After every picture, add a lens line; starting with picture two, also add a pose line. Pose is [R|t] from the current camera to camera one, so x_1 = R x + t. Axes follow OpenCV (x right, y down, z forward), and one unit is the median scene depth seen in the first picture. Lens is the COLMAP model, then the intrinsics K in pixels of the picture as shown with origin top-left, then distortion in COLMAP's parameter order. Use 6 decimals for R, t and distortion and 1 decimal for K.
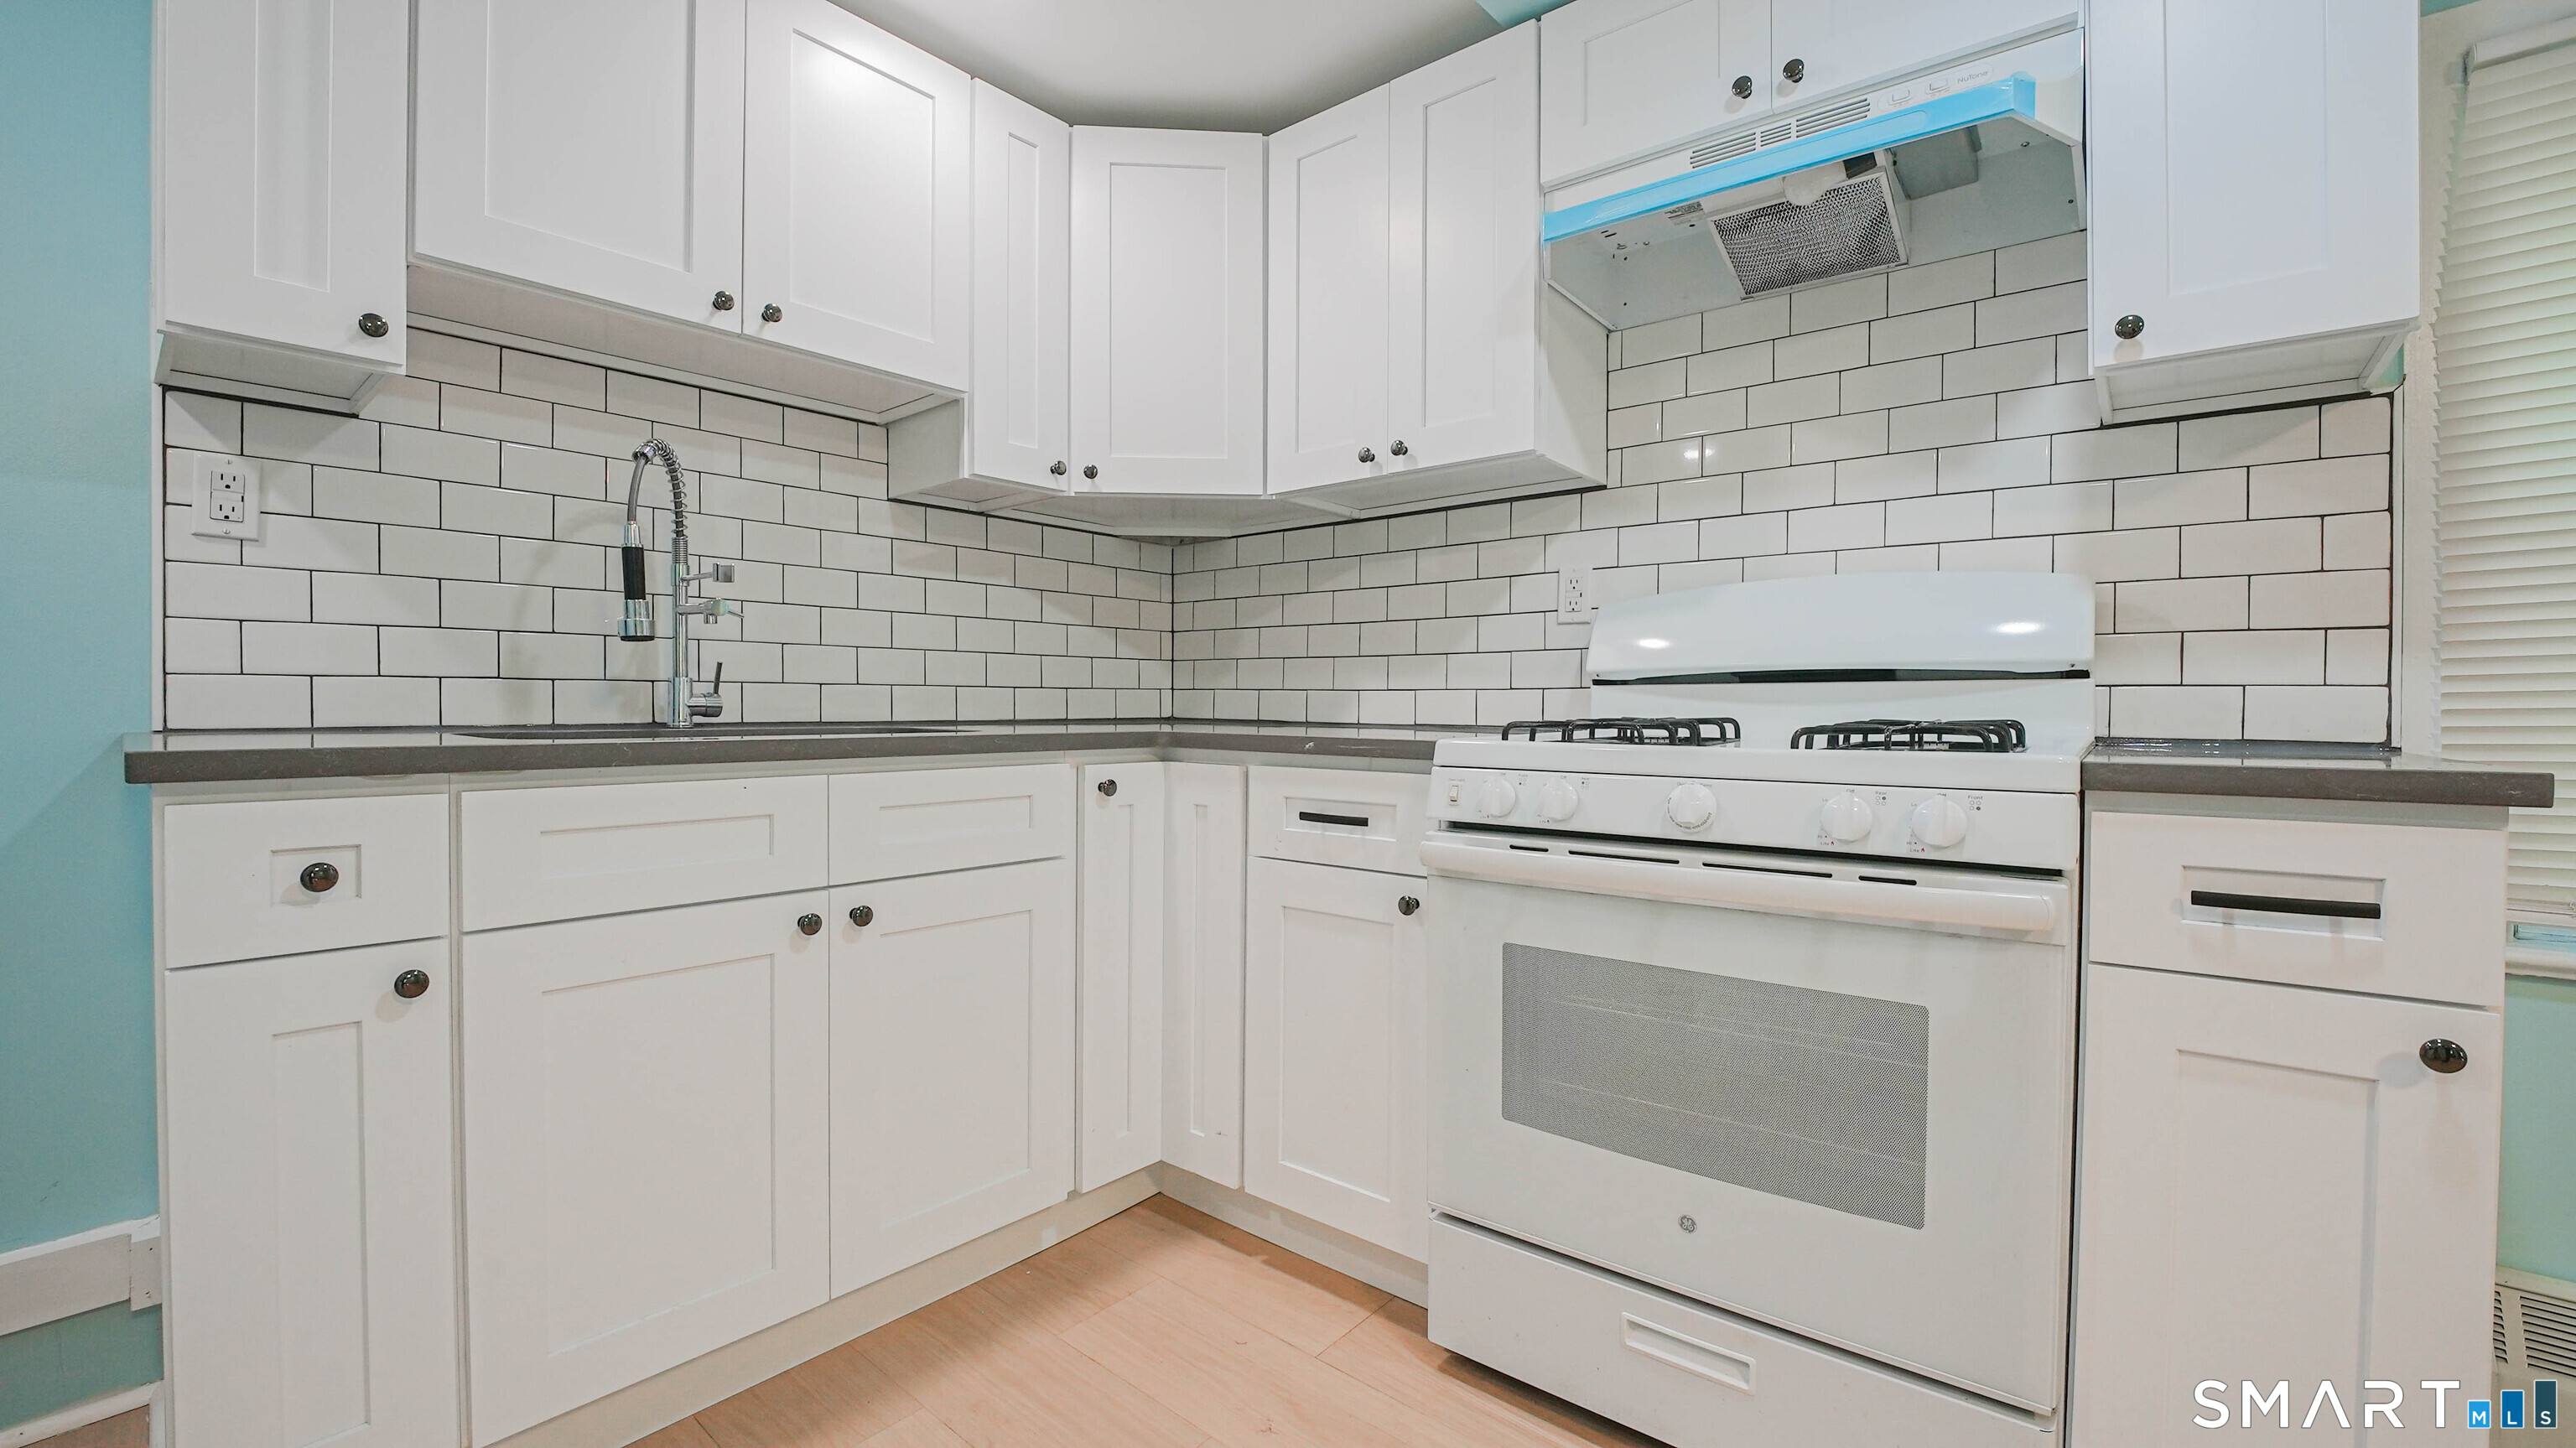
lens RADIAL K [[1055.4, 0, 1286.2], [0, 1055.4, 719.4], [0, 0, 1]] dist [-0.028139, 0.000173]
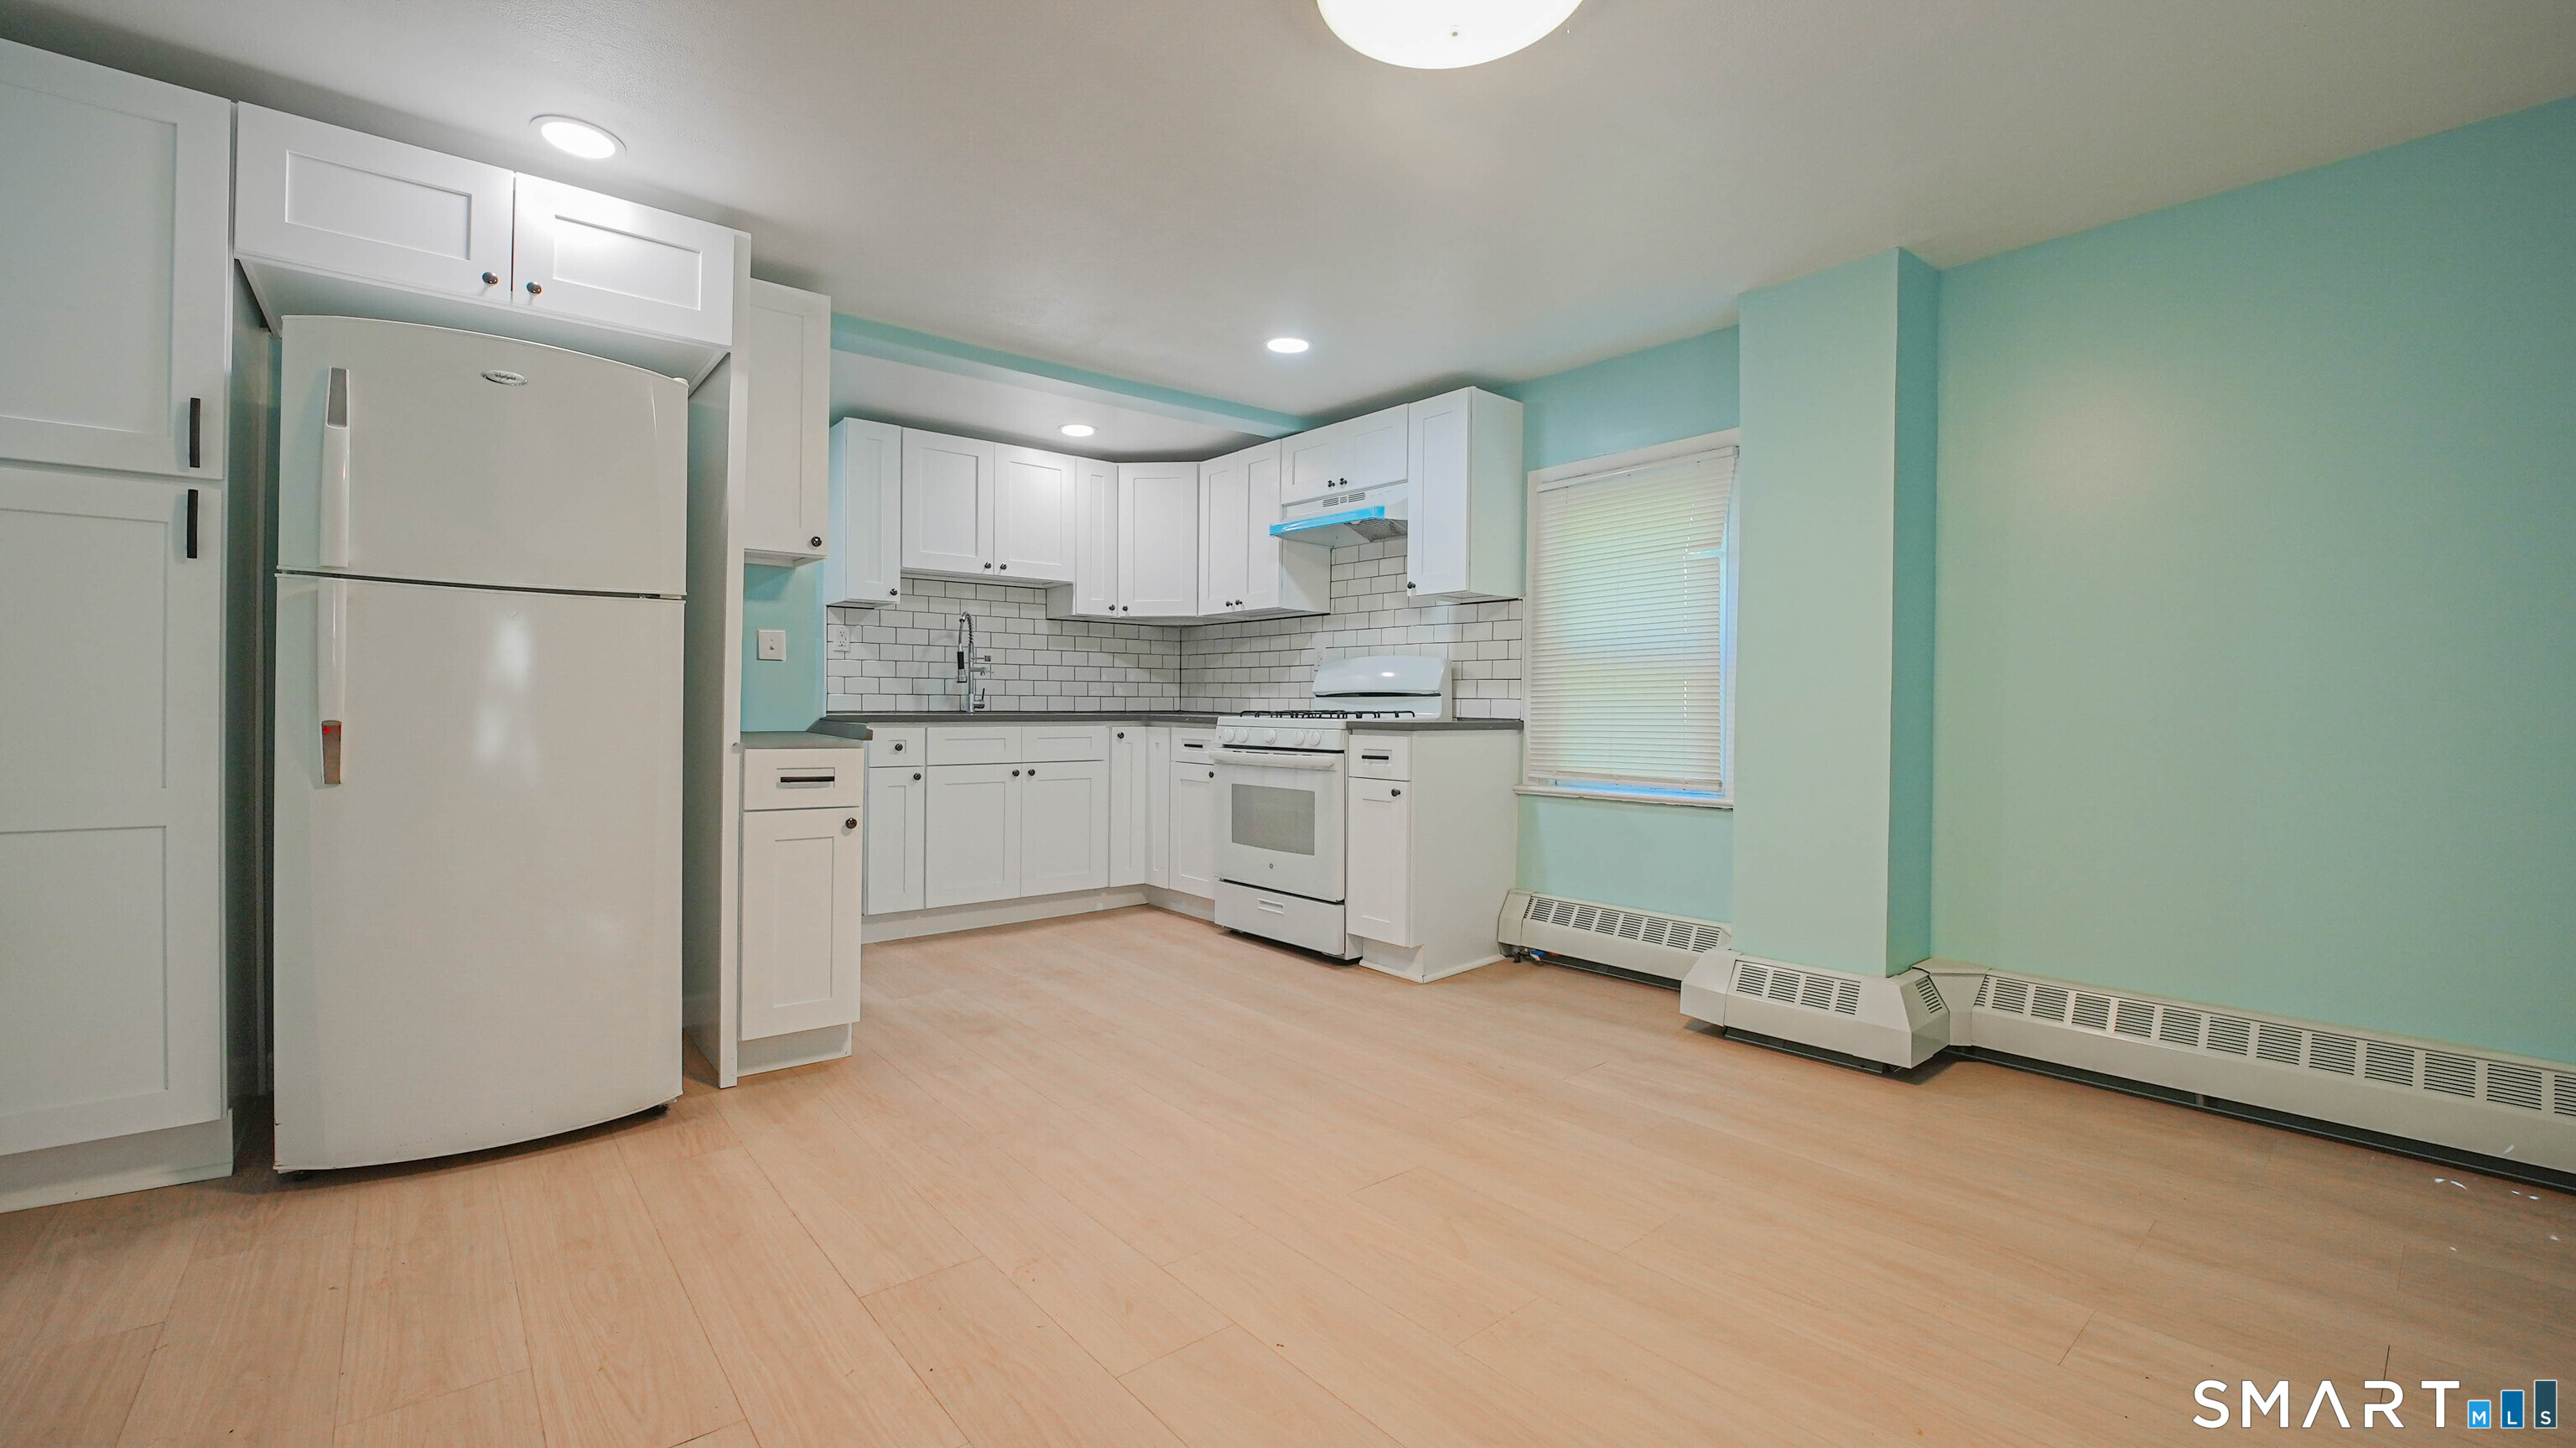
lens RADIAL K [[1055.4, 0, 1289.7], [0, 1055.4, 716.1], [0, 0, 1]] dist [-0.028139, 0.000173]
pose [[0.986107, 0.004894, -0.166038, 0.713922], [-0.005269, 0.999984, -0.001813, 0.018802], [0.166026, 0.002663, 0.986118, -1.606154]]
